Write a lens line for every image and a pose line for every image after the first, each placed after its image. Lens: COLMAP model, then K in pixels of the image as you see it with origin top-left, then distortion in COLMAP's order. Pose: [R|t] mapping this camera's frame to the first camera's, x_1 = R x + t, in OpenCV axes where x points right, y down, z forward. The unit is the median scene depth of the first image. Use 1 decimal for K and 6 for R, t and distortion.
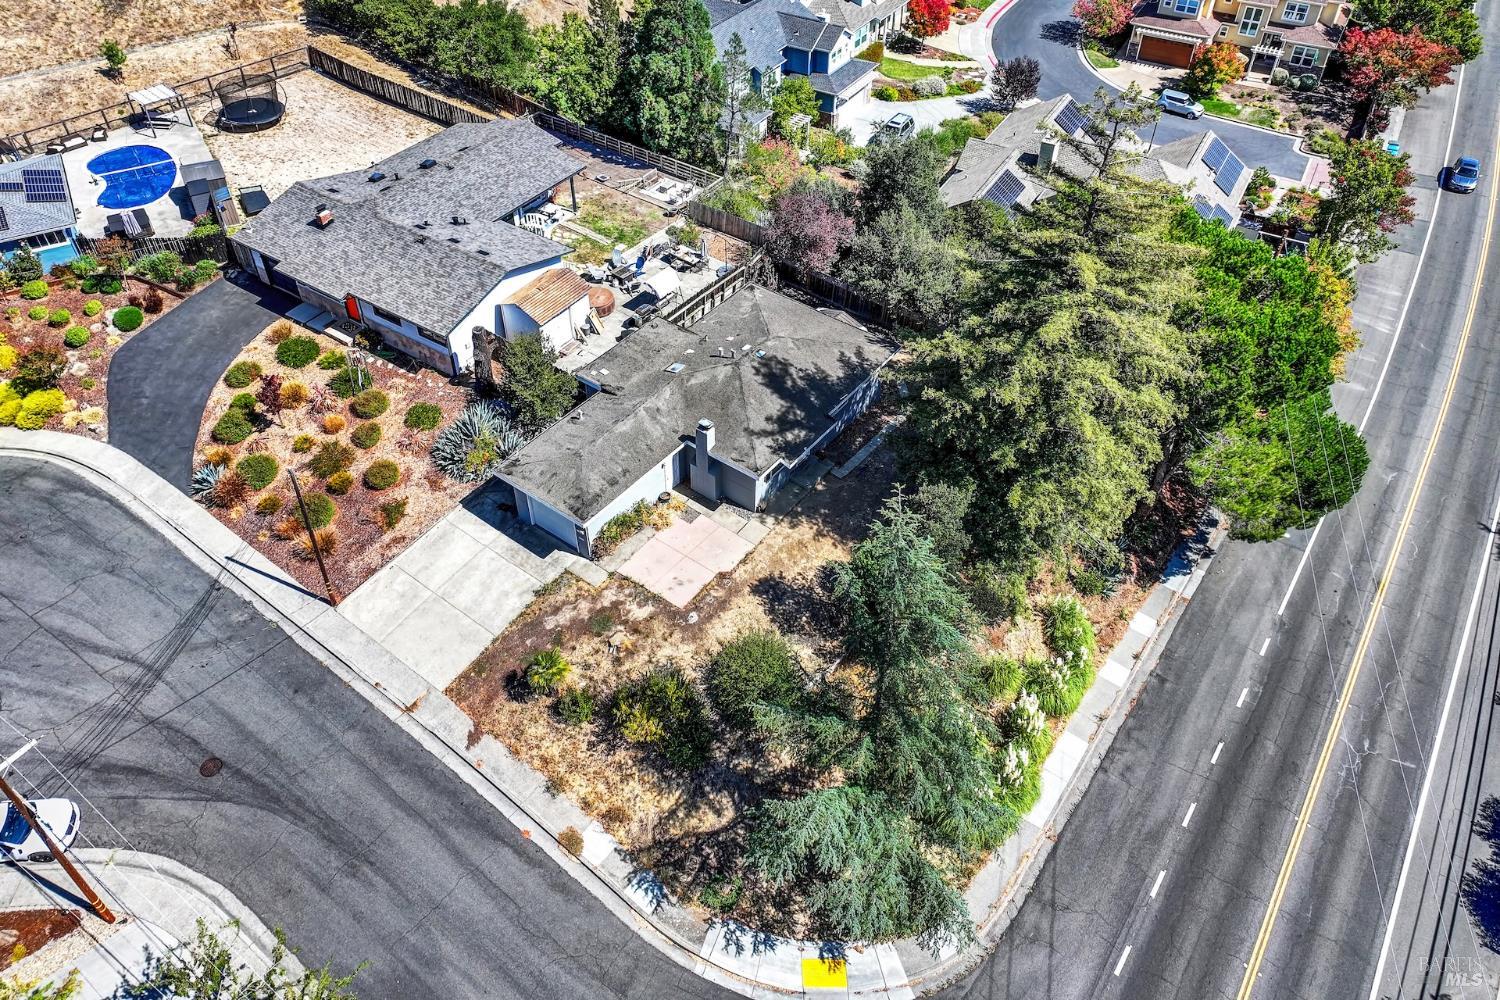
lens RADIAL K [[1051.5, 0, 751.2], [0, 1051.5, 422.1], [0, 0, 1]] dist [0.010260, 0.000605]
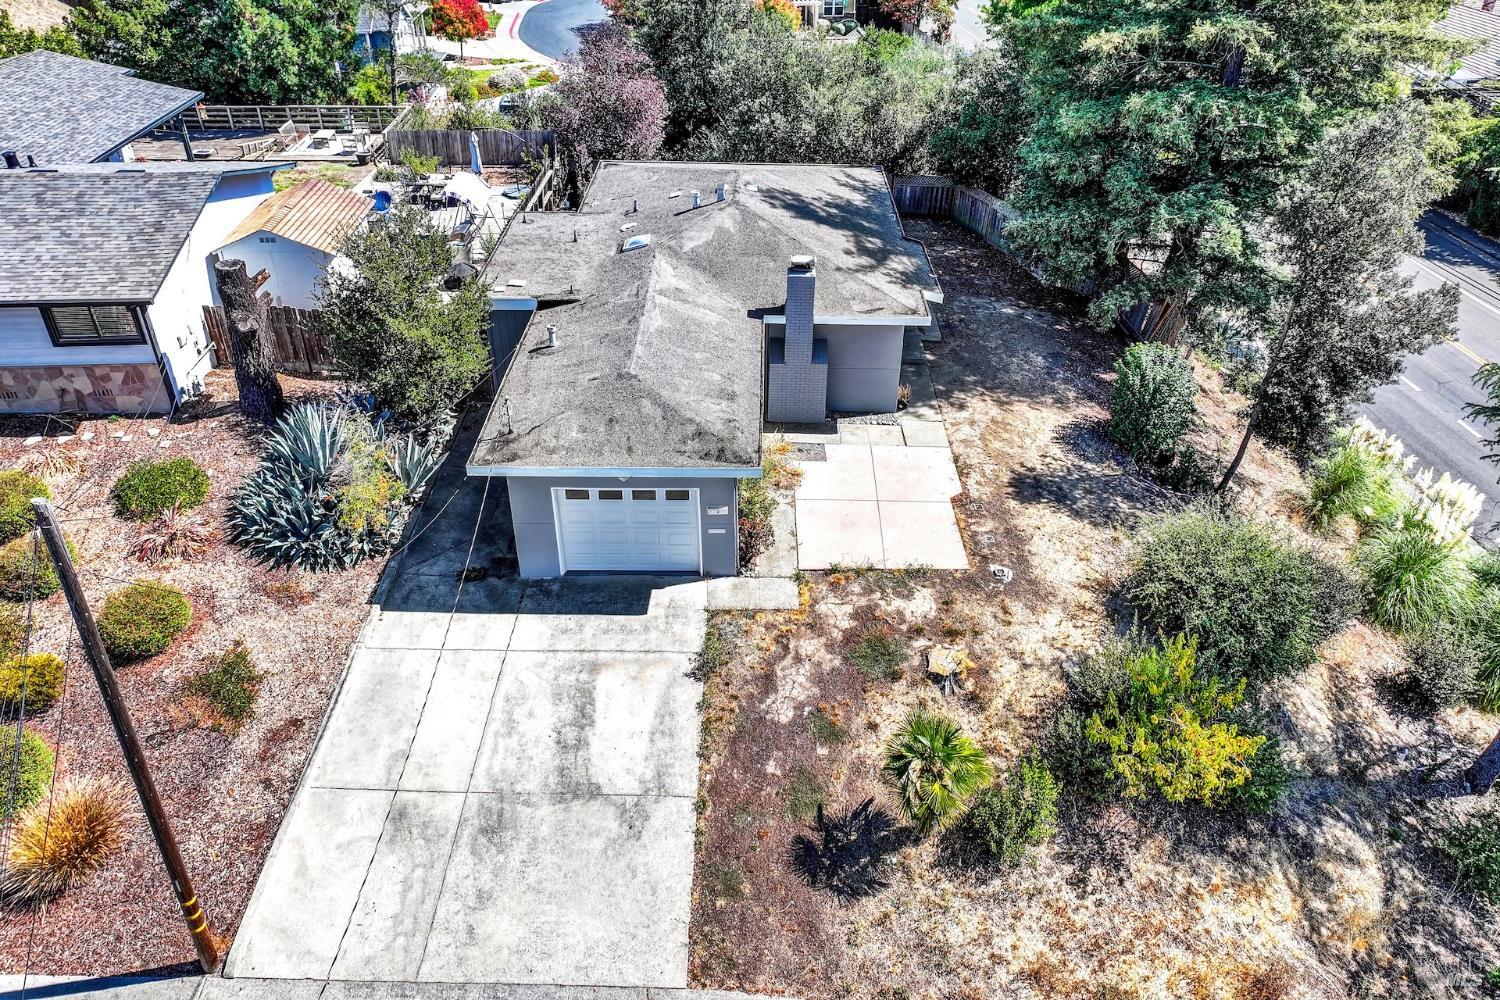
lens RADIAL K [[1048.4, 0, 755.9], [0, 1048.4, 434.1], [0, 0, 1]] dist [-0.018569, 0.039070]
pose [[0.805337, -0.316433, 0.501301, -0.372028], [0.389523, 0.919912, -0.045097, 0.101328], [-0.446882, 0.231586, 0.864097, 0.599456]]
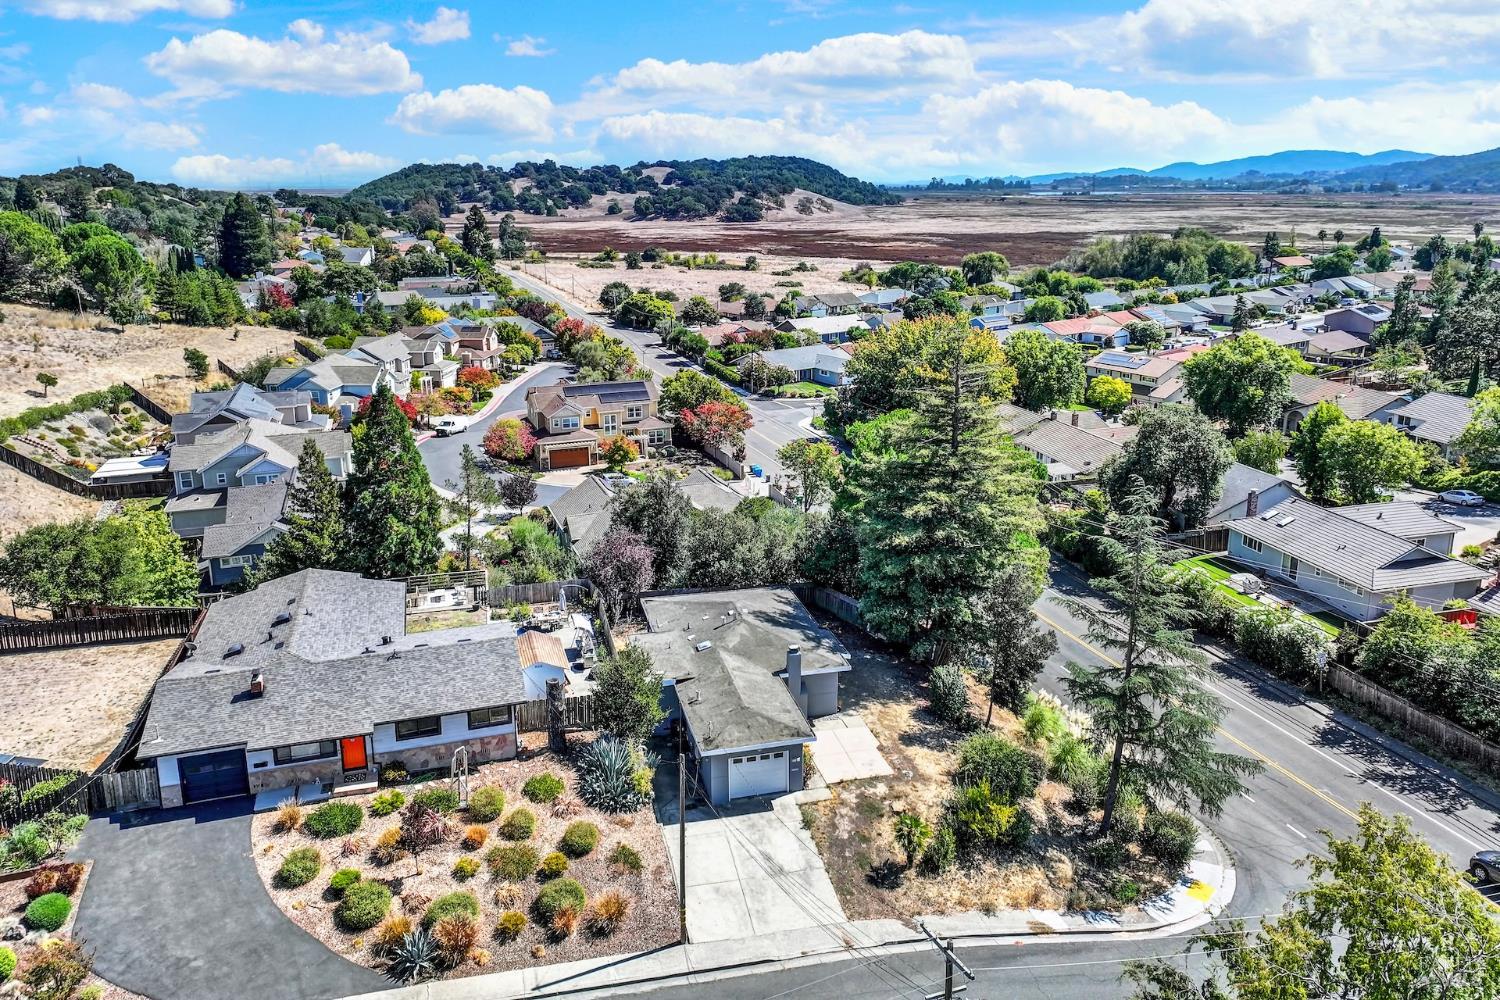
lens RADIAL K [[1051.5, 0, 751.2], [0, 1051.5, 422.1], [0, 0, 1]] dist [0.010260, 0.000605]
pose [[0.630303, -0.180127, 0.755164, -0.973928], [0.512425, 0.827253, -0.230377, 0.041581], [-0.583215, 0.532172, 0.613721, 0.165102]]
